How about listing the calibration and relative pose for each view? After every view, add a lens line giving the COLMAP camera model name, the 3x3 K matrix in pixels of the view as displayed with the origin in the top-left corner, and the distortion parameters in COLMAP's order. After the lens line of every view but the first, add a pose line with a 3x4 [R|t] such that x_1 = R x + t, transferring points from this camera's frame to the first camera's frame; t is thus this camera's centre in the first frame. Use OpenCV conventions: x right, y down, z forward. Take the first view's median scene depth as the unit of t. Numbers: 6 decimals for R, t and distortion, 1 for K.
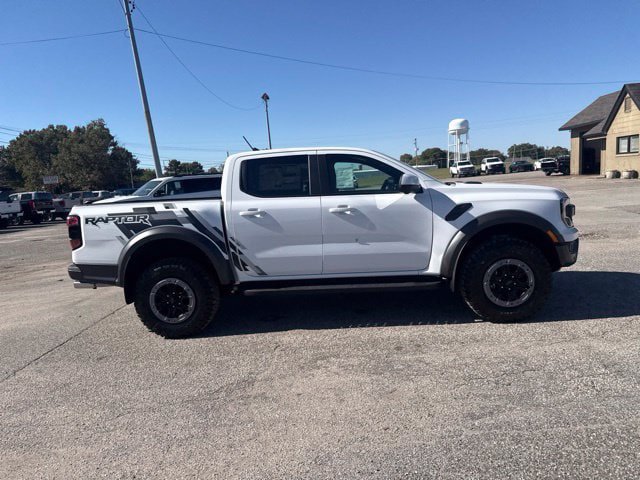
lens RADIAL K [[449.4, 0, 323.6], [0, 449.4, 242.9], [0, 0, 1]] dist [0.057740, -0.076654]
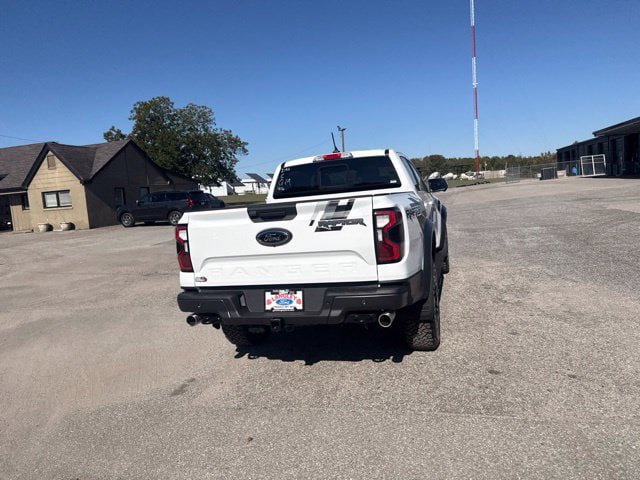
lens RADIAL K [[449.4, 0, 324.3], [0, 449.4, 238.9], [0, 0, 1]] dist [0.057740, -0.076654]
pose [[0.225370, -0.051924, 0.972889, -1.244036], [0.199558, 0.979867, 0.006069, -0.041695], [-0.953617, 0.192780, 0.231195, 0.982632]]
